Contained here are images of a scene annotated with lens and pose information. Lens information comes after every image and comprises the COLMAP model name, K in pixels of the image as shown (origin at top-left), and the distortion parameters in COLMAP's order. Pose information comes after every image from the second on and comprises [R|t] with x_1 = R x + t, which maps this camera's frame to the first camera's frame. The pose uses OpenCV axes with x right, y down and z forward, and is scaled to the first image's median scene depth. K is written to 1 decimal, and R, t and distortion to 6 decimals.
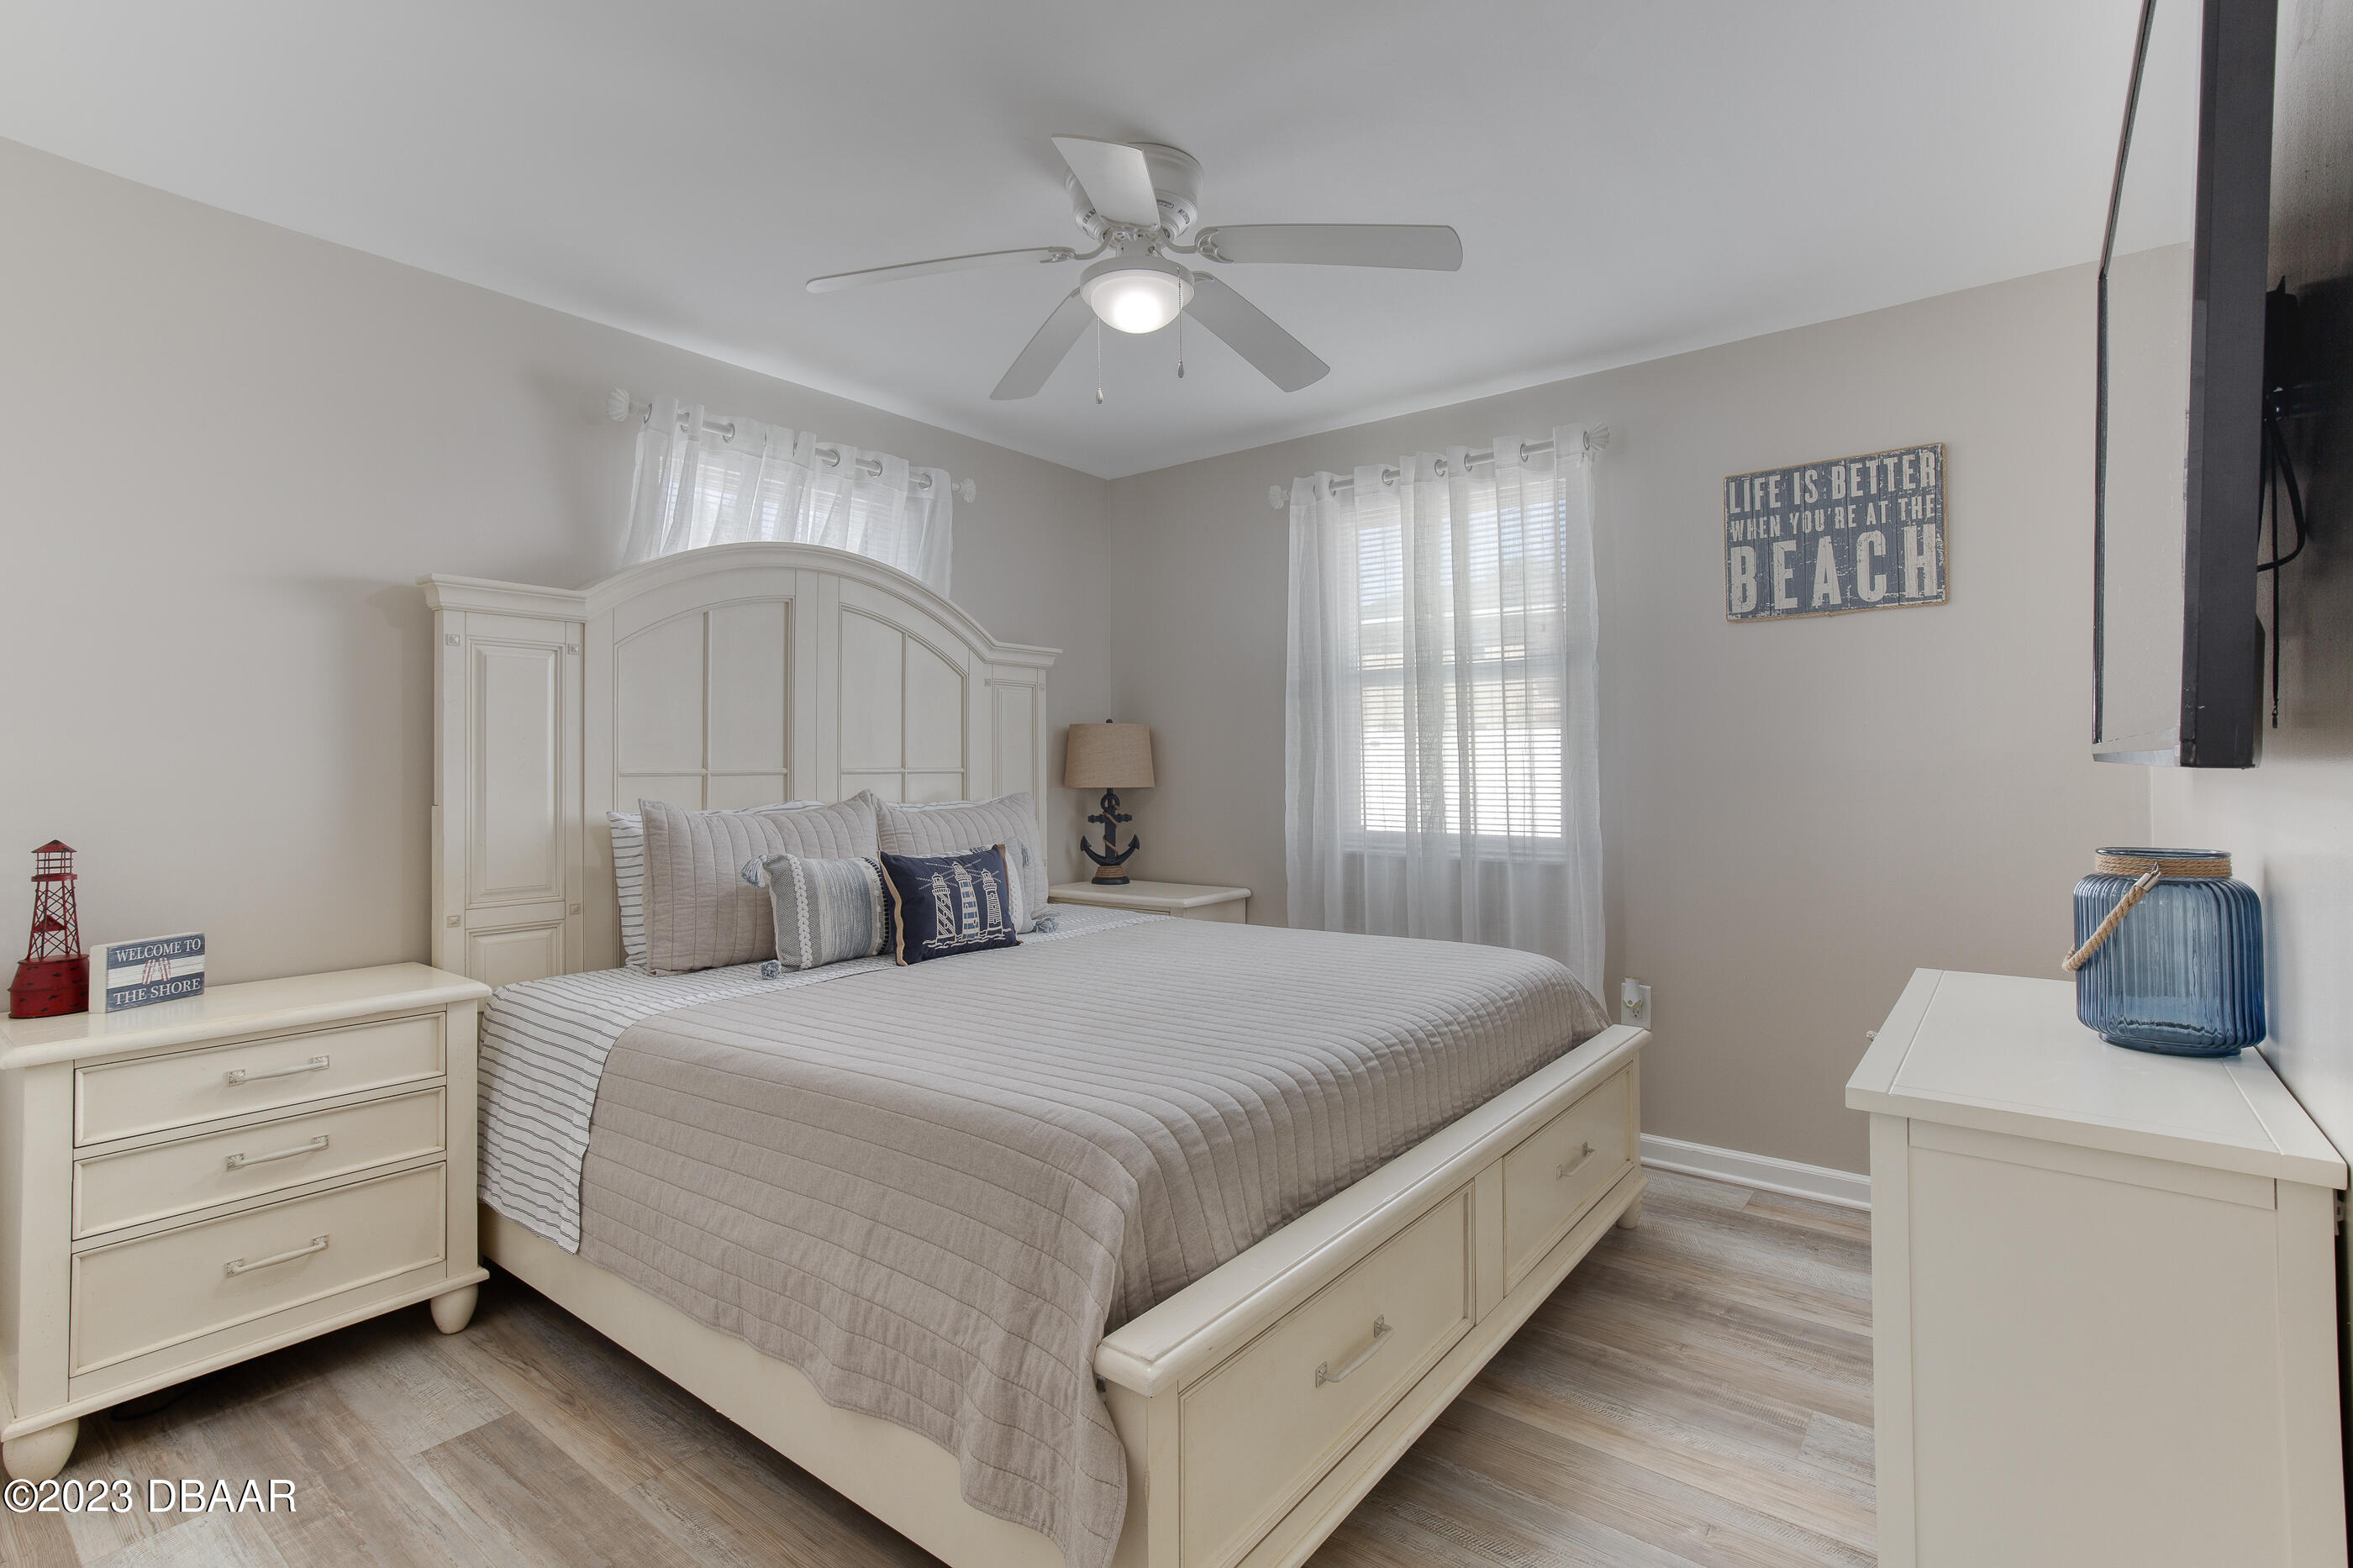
lens RADIAL K [[1083.9, 0, 1169.5], [0, 1083.9, 762.5], [0, 0, 1]] dist [0.002148, -0.000045]
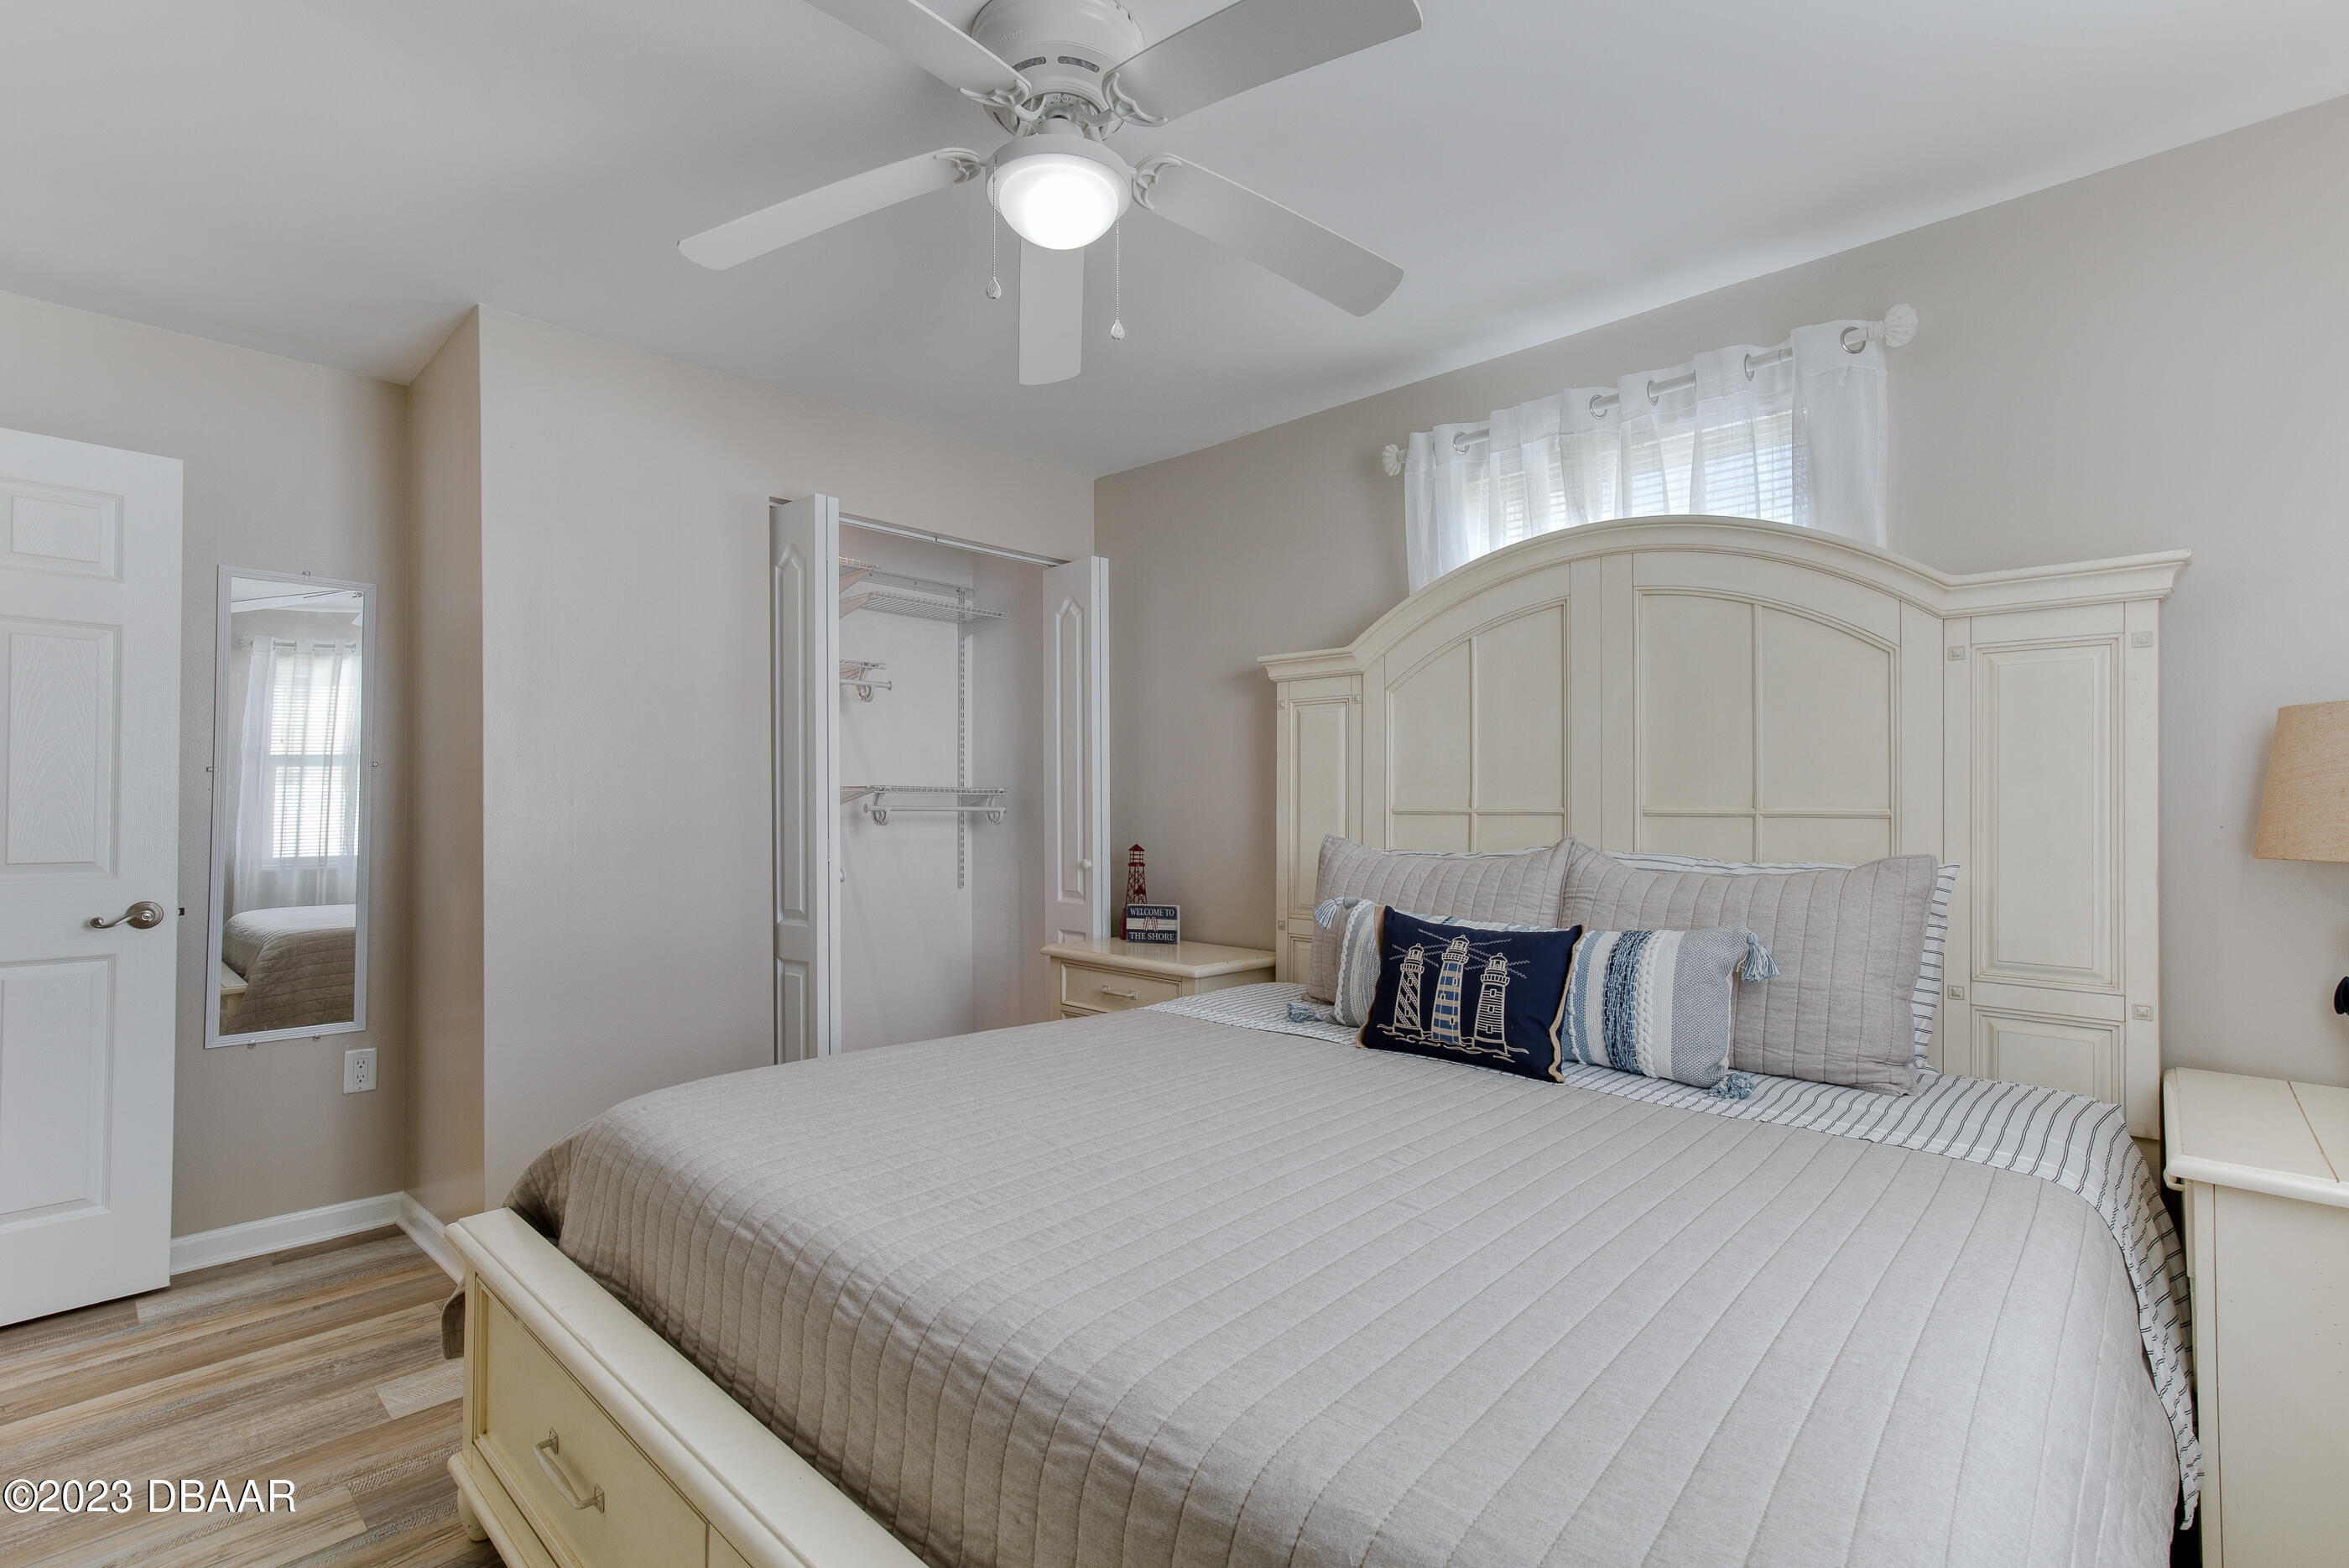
lens RADIAL K [[1082.1, 0, 1164.6], [0, 1082.1, 801.8], [0, 0, 1]] dist [0.002148, -0.000045]
pose [[-0.093051, -0.001004, -0.995661, 0.569387], [0.001016, 0.999999, -0.001104, 0.002244], [0.995661, -0.001114, -0.093049, 0.901035]]
